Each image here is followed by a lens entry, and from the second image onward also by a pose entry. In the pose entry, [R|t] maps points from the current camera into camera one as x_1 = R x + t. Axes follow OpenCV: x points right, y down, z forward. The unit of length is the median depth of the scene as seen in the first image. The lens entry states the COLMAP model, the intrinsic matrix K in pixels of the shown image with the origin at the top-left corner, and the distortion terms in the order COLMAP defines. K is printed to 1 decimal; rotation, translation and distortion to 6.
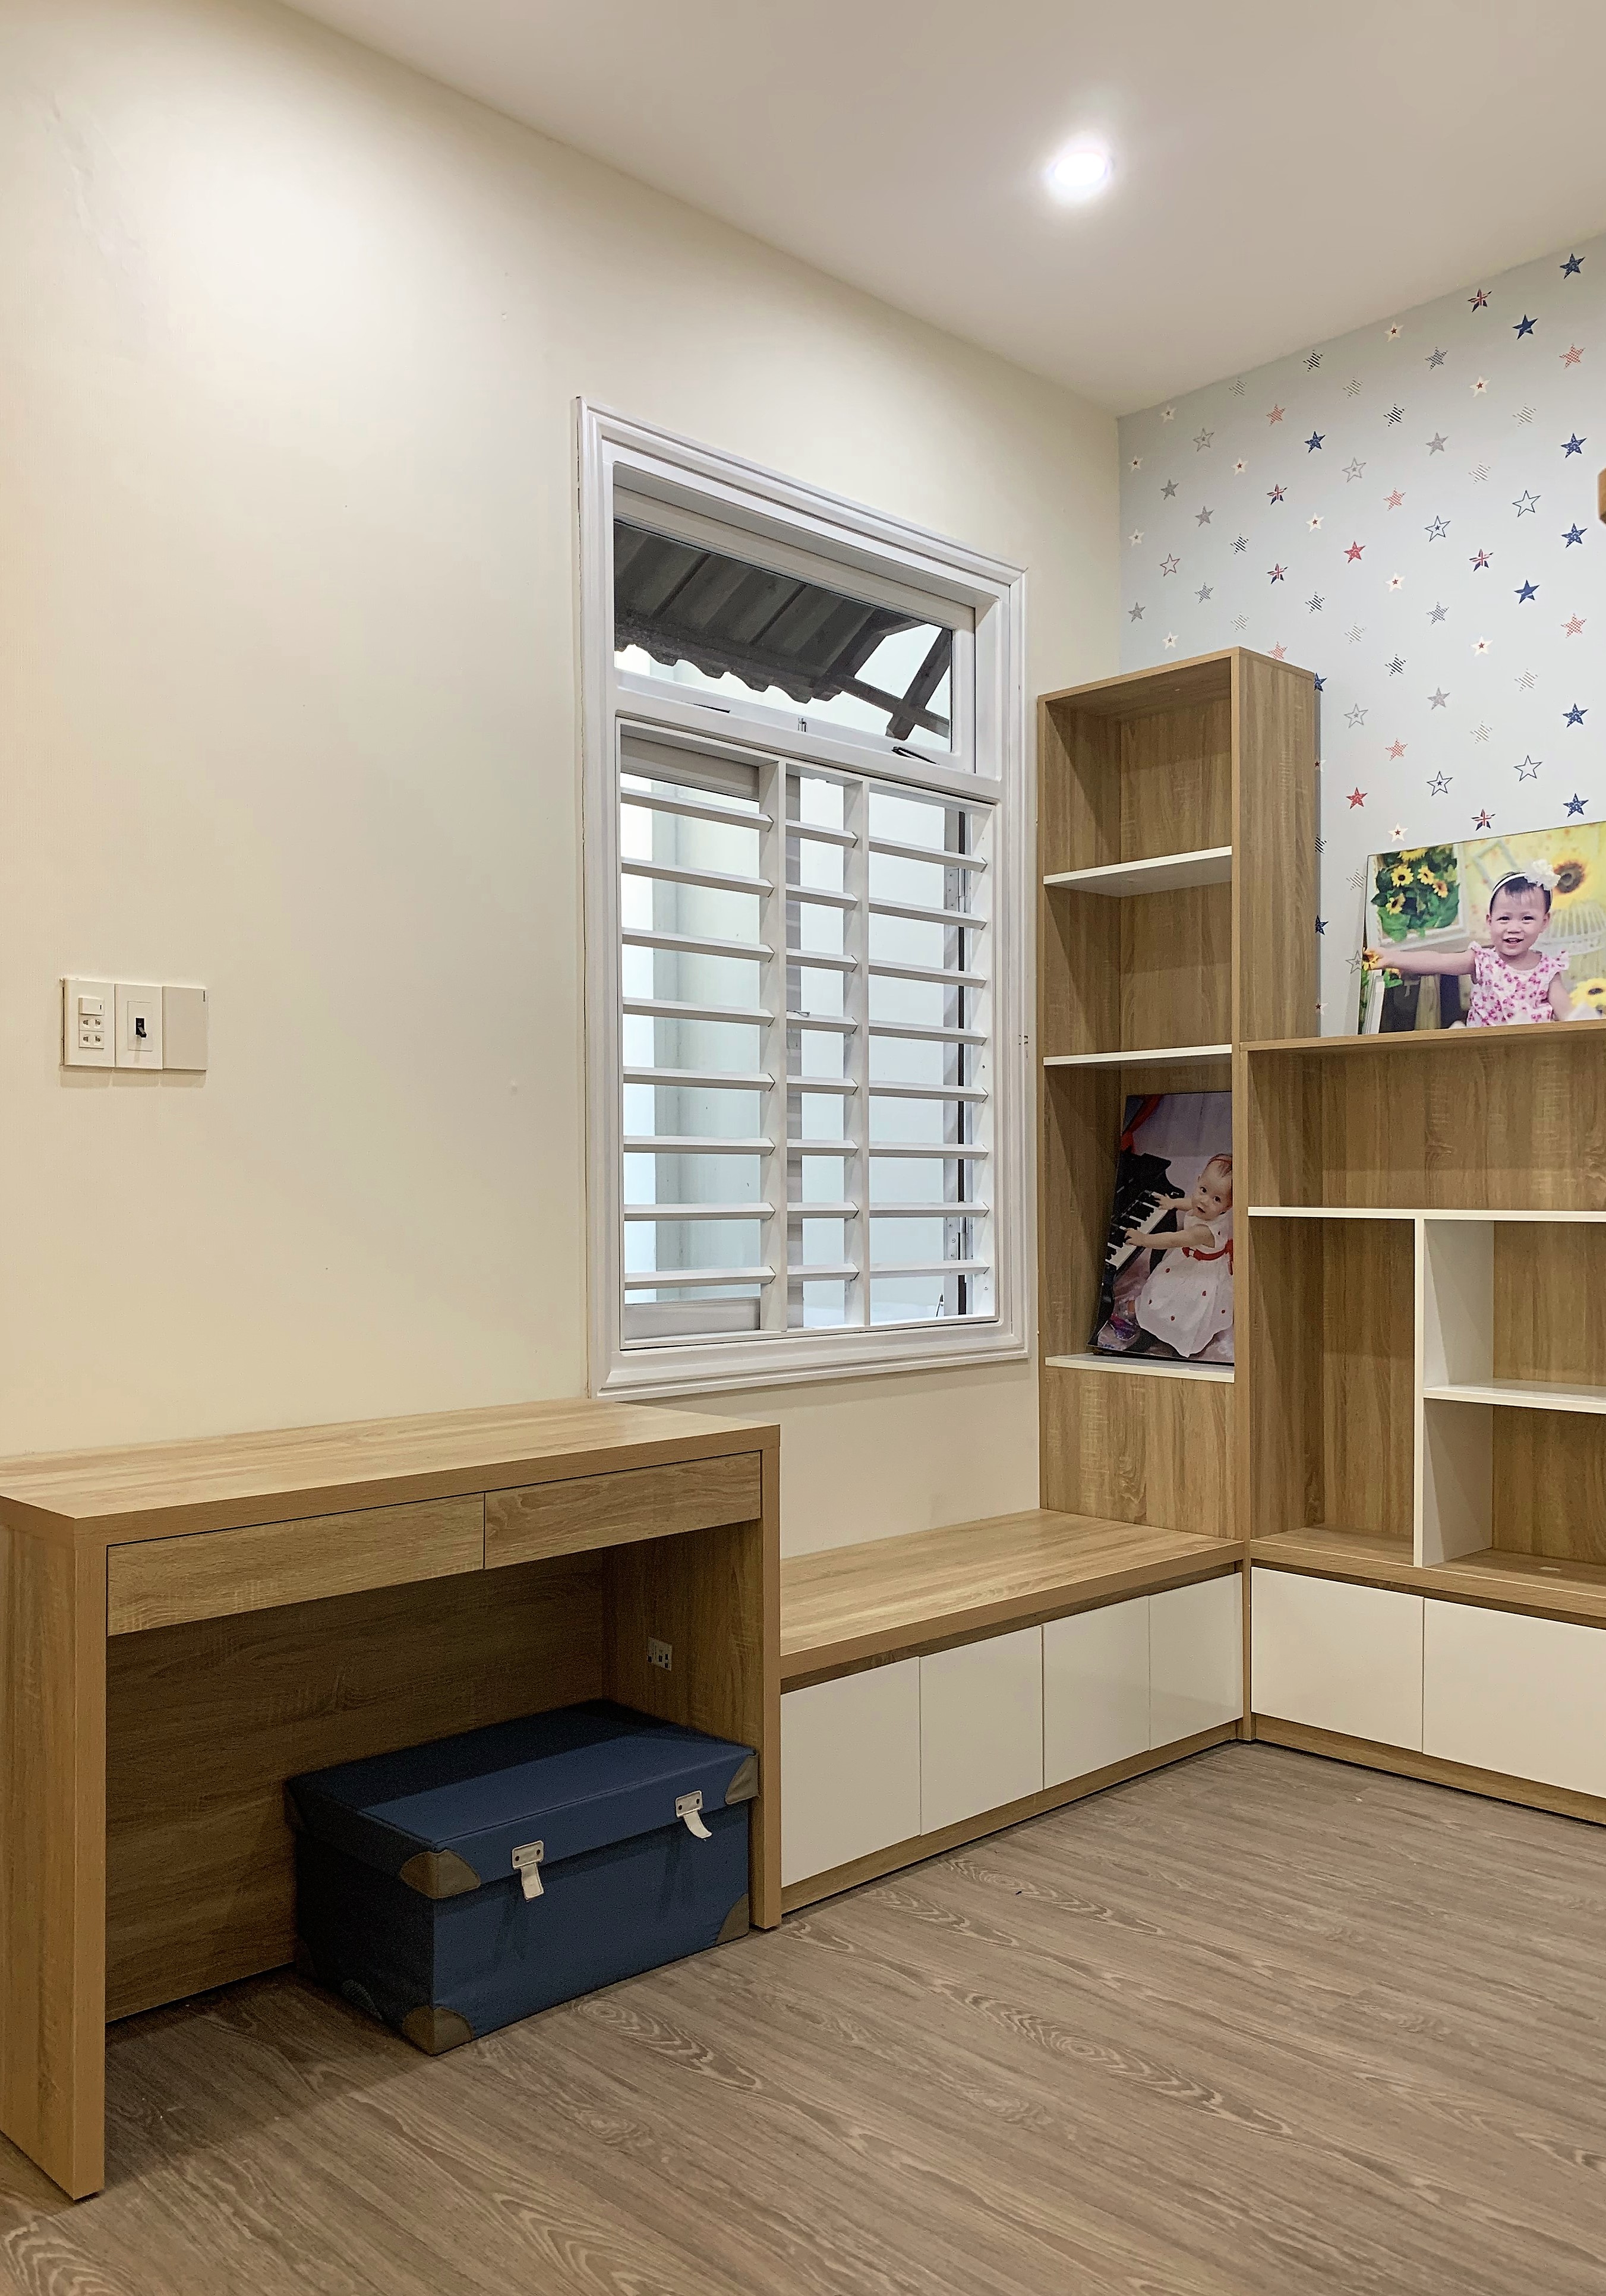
lens RADIAL K [[1822.5, 0, 801.9], [0, 1822.5, 1216.1], [0, 0, 1]] dist [0.055867, -0.076171]
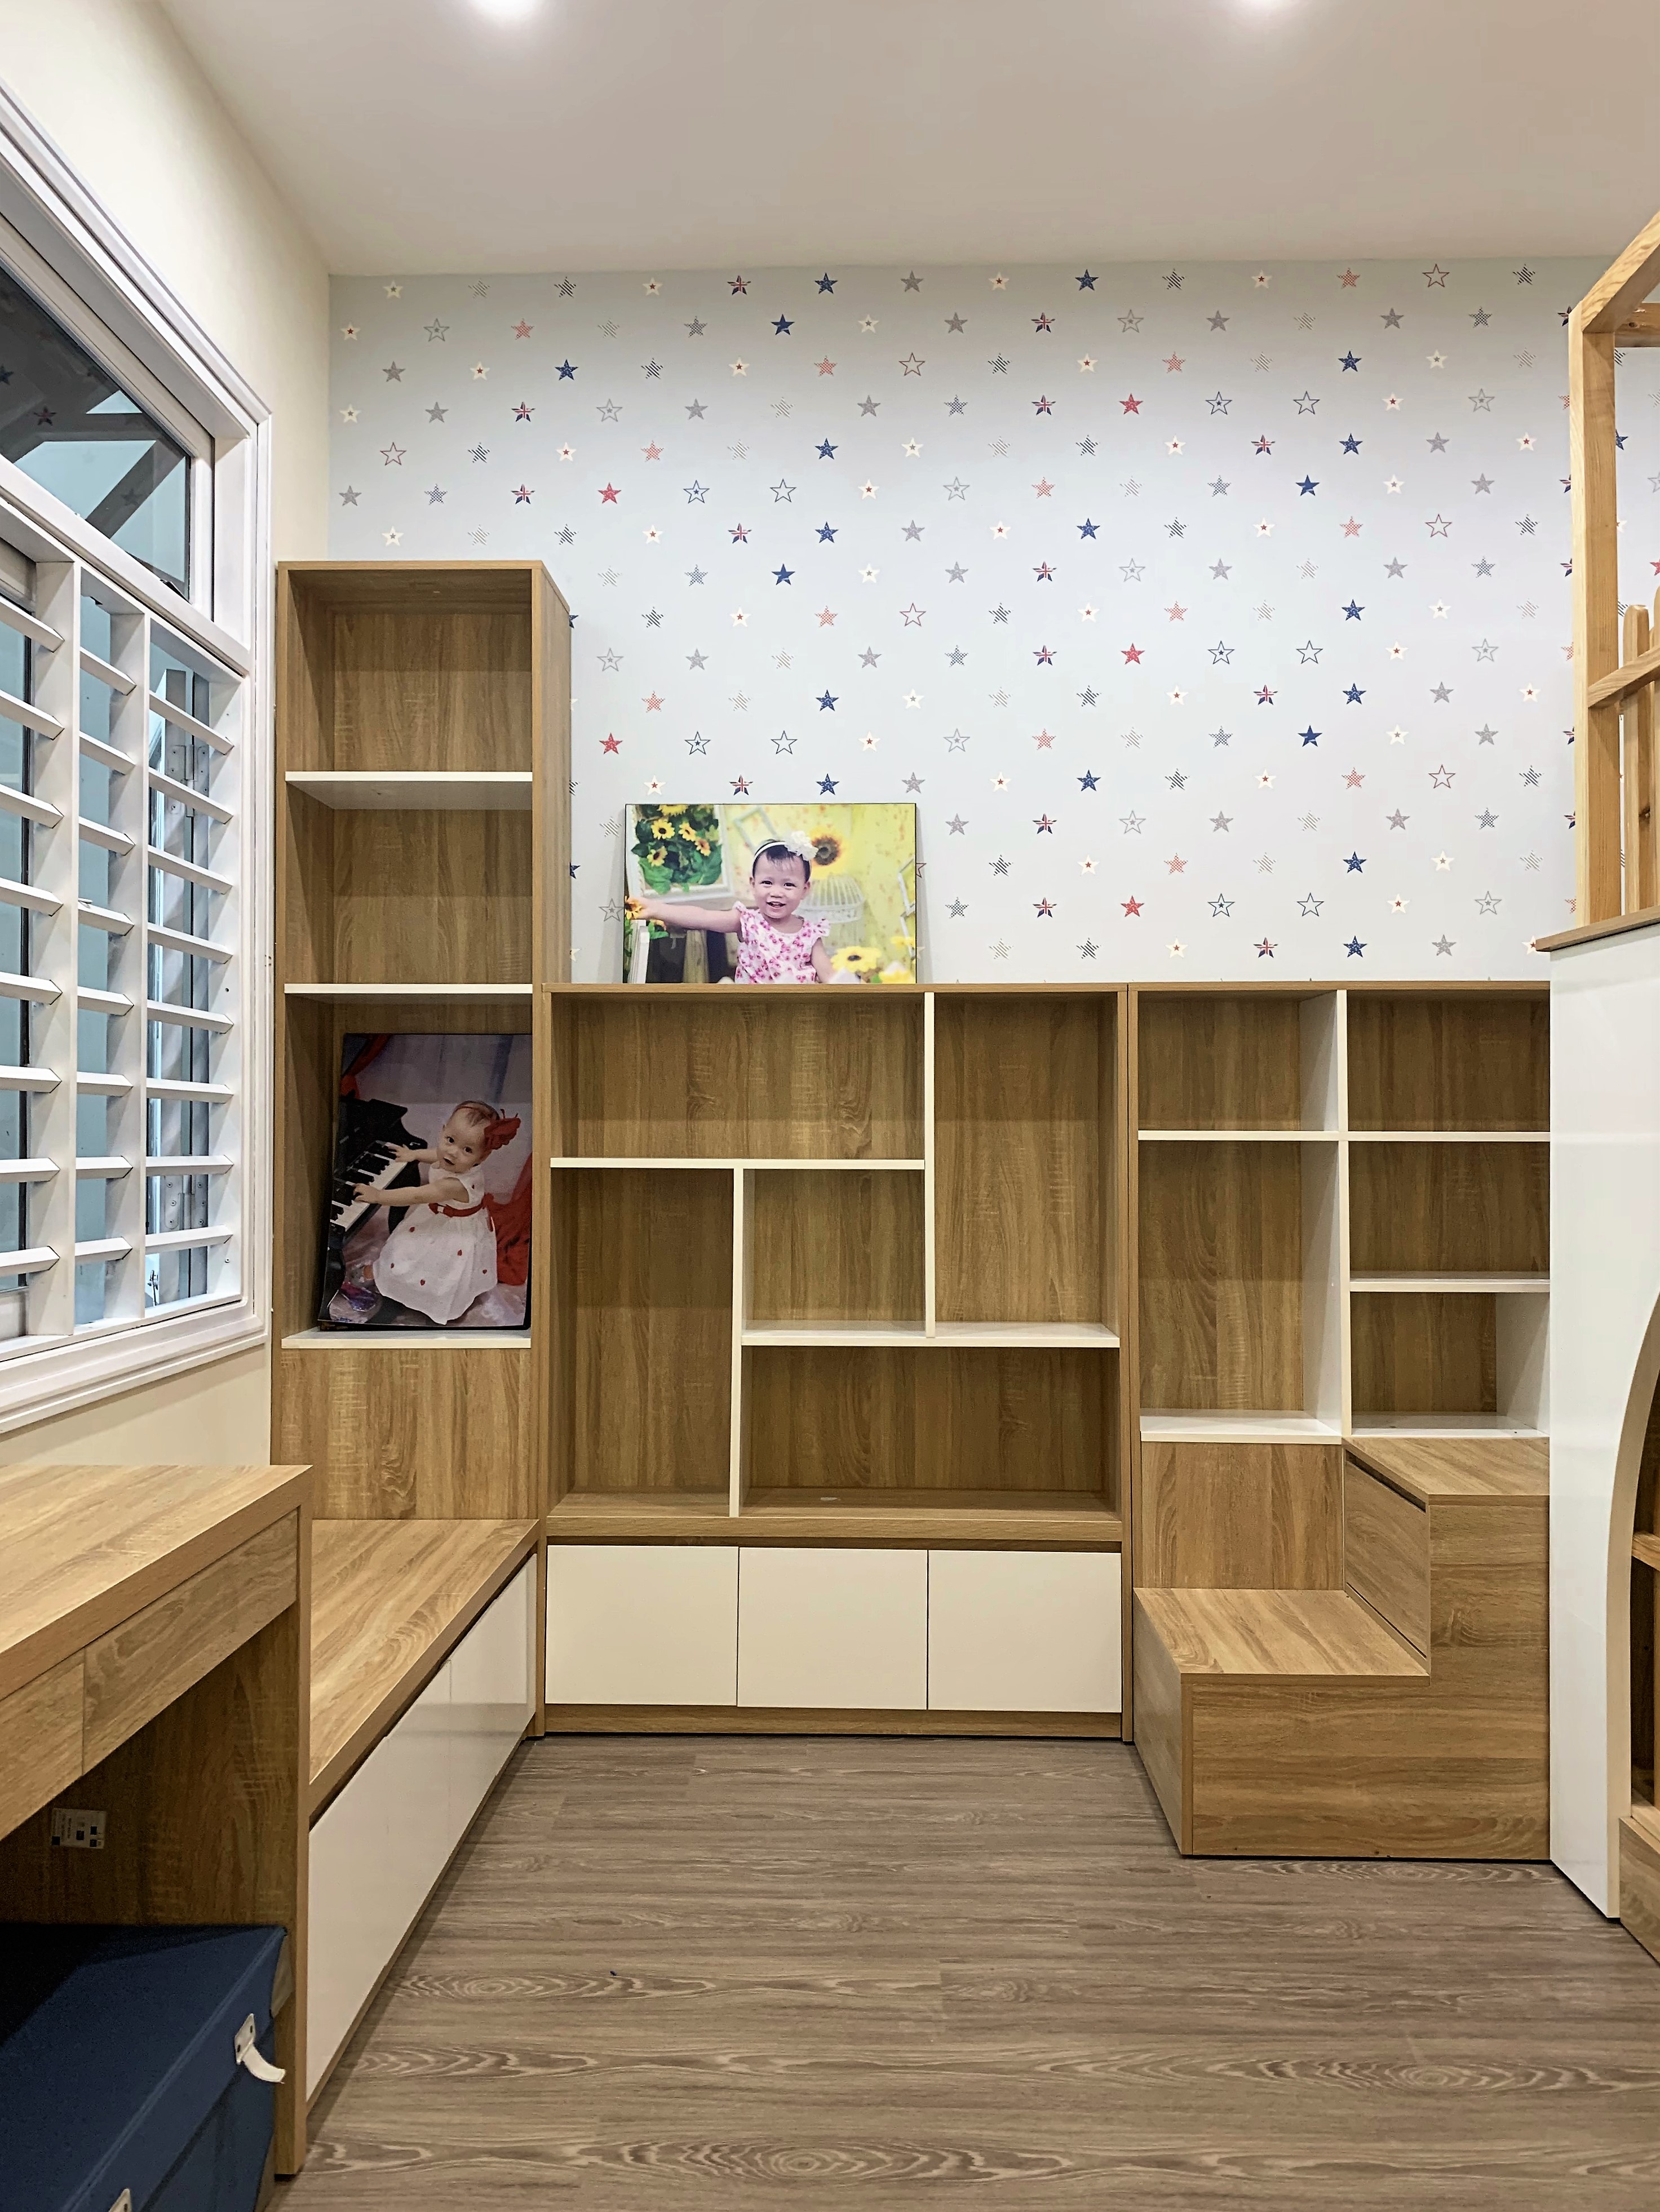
lens RADIAL K [[1708.5, 0, 830.0], [0, 1708.5, 1106.0], [0, 0, 1]] dist [0.078952, -0.085858]
pose [[0.713792, 0.011858, 0.700258, -0.268902], [0.008737, 0.999628, -0.025833, -0.008207], [-0.700303, 0.024558, 0.713423, 0.271039]]
